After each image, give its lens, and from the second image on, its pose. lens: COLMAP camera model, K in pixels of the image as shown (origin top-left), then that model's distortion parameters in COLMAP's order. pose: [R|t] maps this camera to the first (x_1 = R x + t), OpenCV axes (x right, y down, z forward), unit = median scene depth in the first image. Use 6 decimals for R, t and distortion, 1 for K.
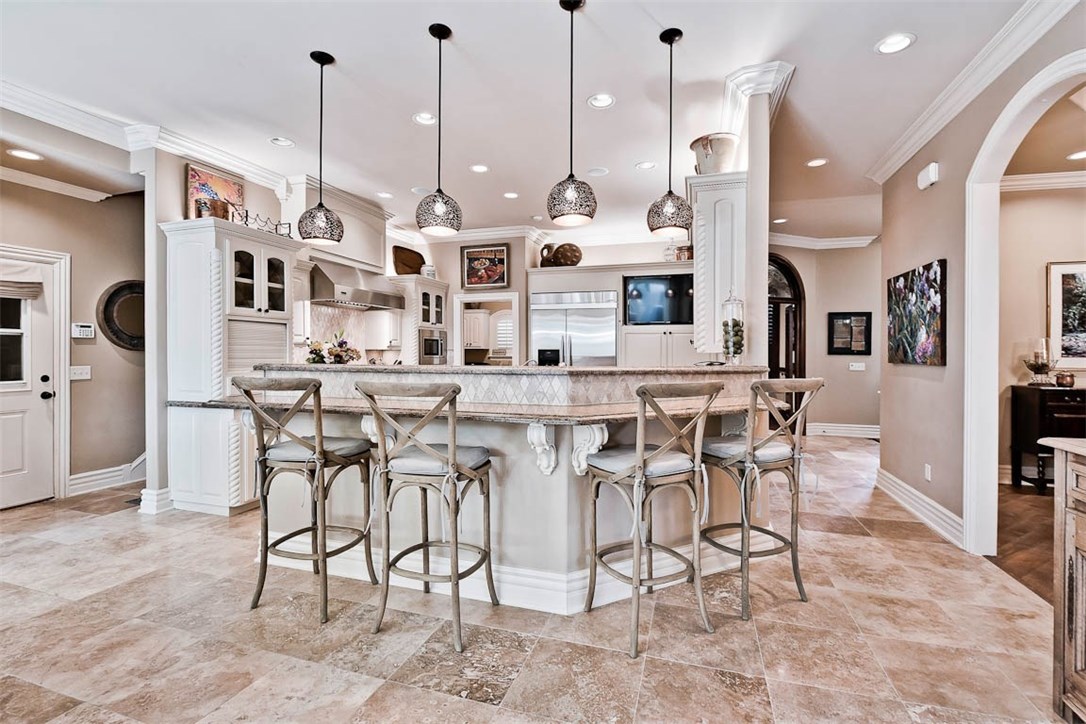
lens RADIAL K [[500.1, 0, 537.5], [0, 500.1, 356.5], [0, 0, 1]] dist [0.005426, -0.001923]
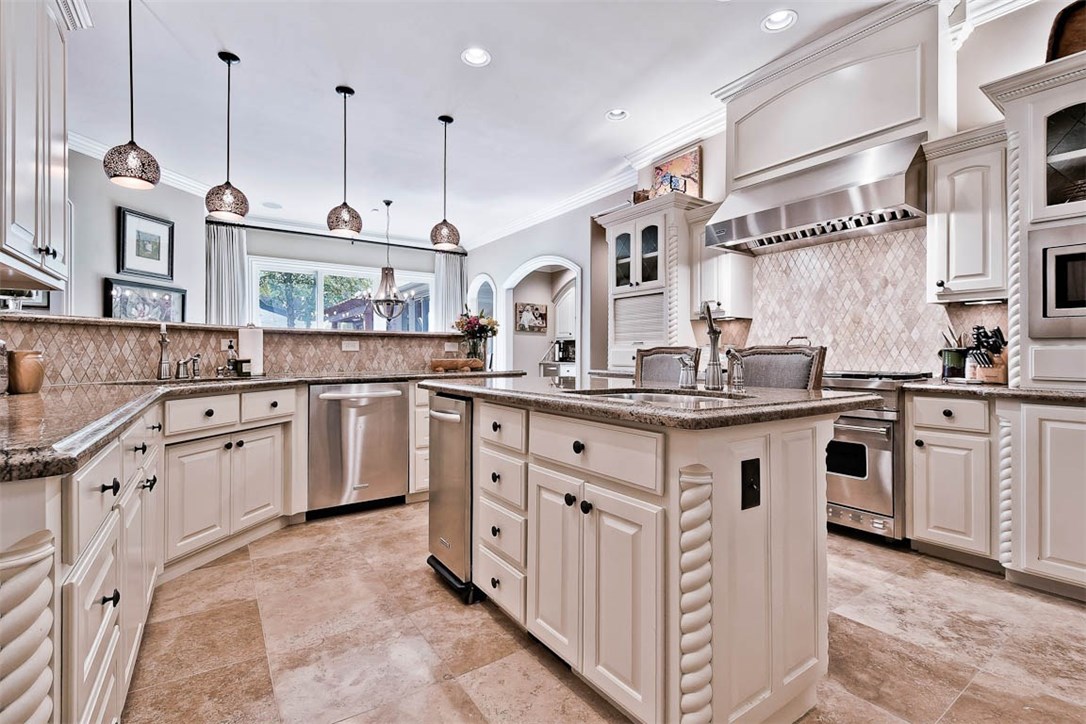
lens RADIAL K [[500.1, 0, 537.5], [0, 500.1, 356.2], [0, 0, 1]] dist [0.005426, -0.001923]
pose [[-0.589417, 0.002626, -0.807825, 0.241923], [-0.003602, 0.999976, 0.005879, 0.029620], [0.807821, 0.006375, -0.589393, 0.945804]]
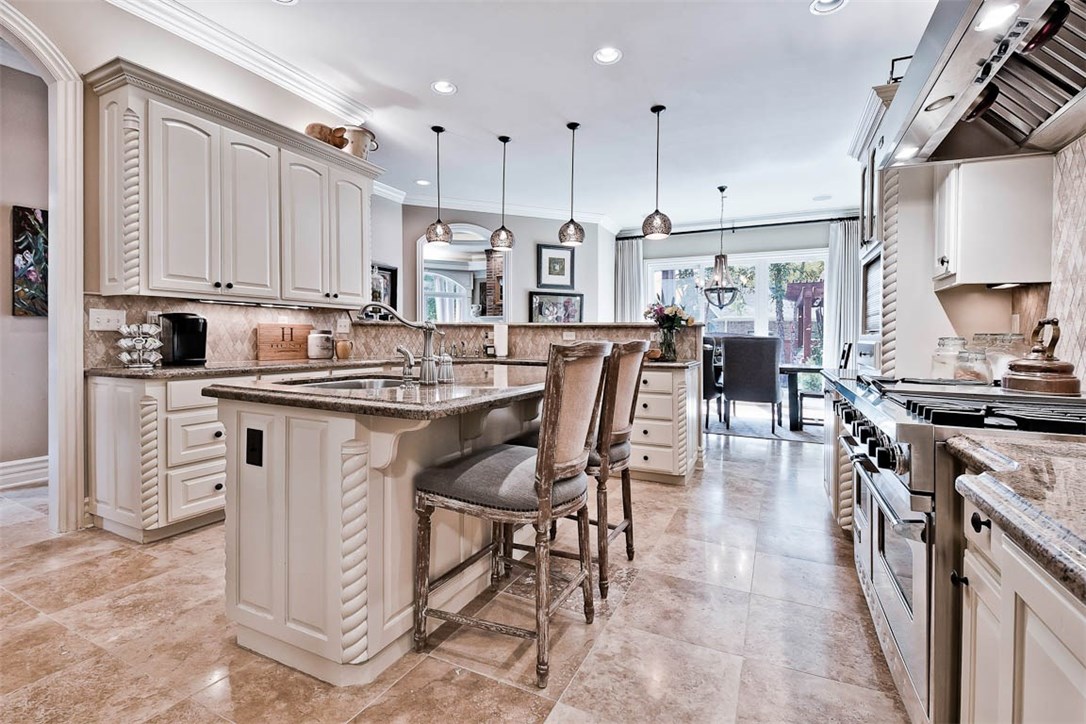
lens RADIAL K [[500.1, 0, 540.8], [0, 500.1, 341.9], [0, 0, 1]] dist [0.005426, -0.001923]
pose [[-0.990488, -0.011070, 0.137155, -0.128280], [-0.009005, 0.999837, 0.015667, 0.020519], [-0.137306, 0.014283, -0.990426, 1.125485]]
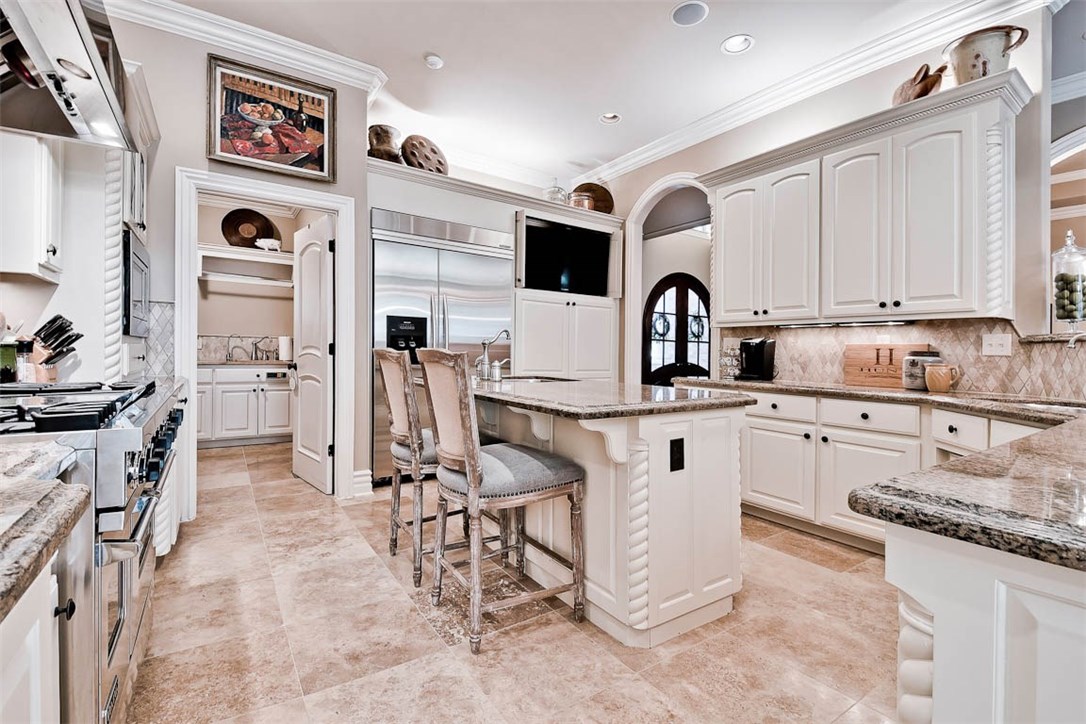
lens RADIAL K [[500.1, 0, 547.2], [0, 500.1, 356.4], [0, 0, 1]] dist [0.005426, -0.001923]
pose [[0.619611, 0.002040, 0.784907, -0.329494], [-0.014403, 0.999858, 0.008772, 0.023680], [-0.784777, -0.016740, 0.619552, 0.568667]]
